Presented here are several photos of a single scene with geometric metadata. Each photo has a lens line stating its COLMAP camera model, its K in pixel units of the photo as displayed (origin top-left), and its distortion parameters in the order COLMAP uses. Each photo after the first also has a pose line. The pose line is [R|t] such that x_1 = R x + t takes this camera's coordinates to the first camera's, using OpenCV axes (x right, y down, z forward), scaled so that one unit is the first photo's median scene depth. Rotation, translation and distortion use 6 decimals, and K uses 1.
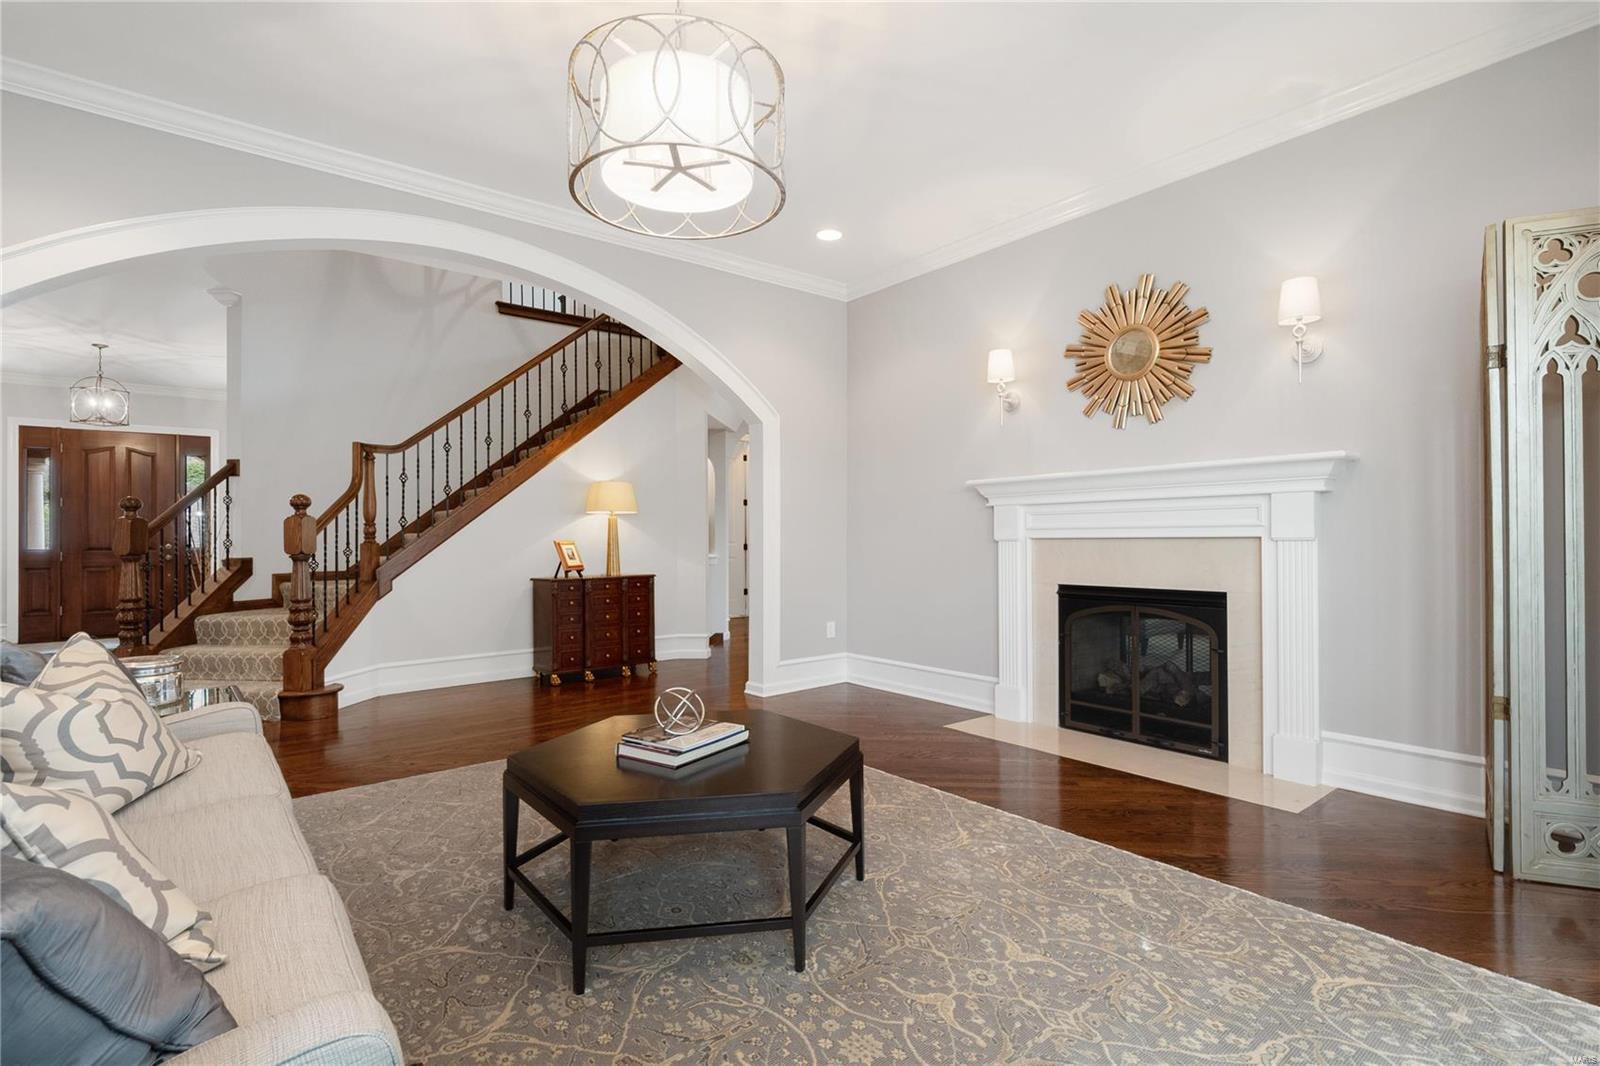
lens RADIAL K [[753.5, 0, 804.7], [0, 753.5, 516.3], [0, 0, 1]] dist [-0.004742, 0.000115]
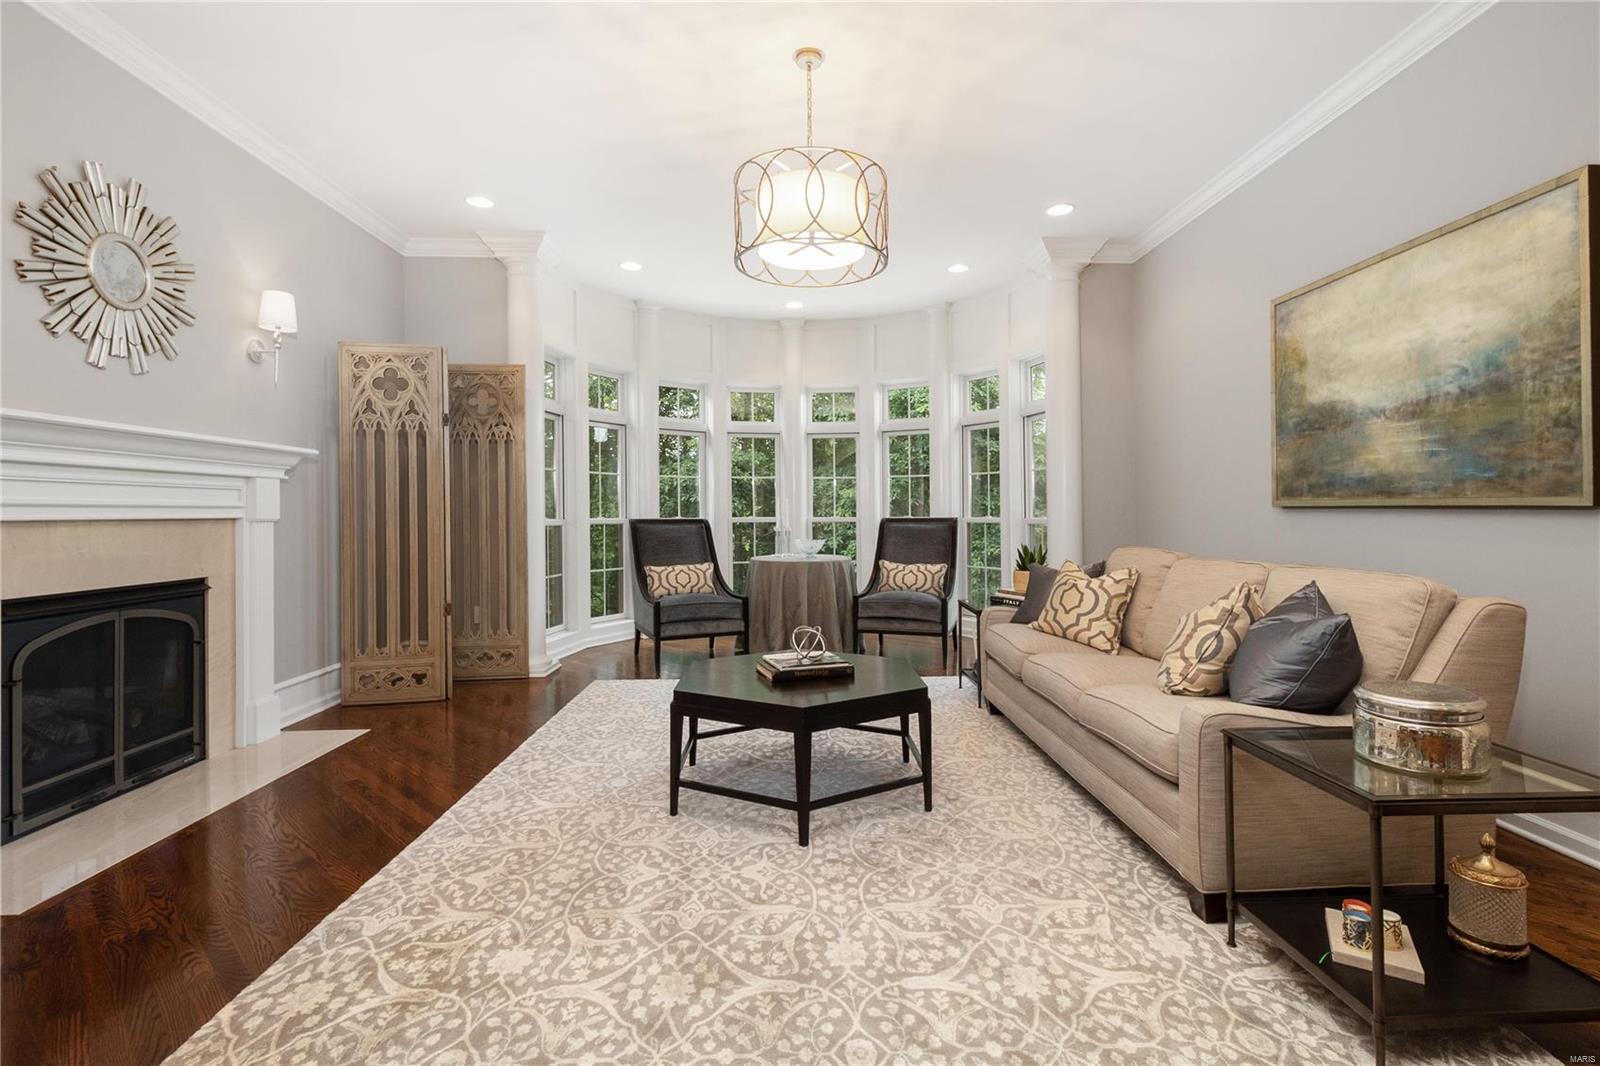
lens RADIAL K [[753.5, 0, 804.7], [0, 753.5, 516.3], [0, 0, 1]] dist [-0.004742, 0.000115]
pose [[-0.786347, 0.014343, 0.617618, -0.580043], [0.004490, 0.999837, -0.017502, 0.042038], [-0.617769, -0.010989, -0.786283, 1.215245]]
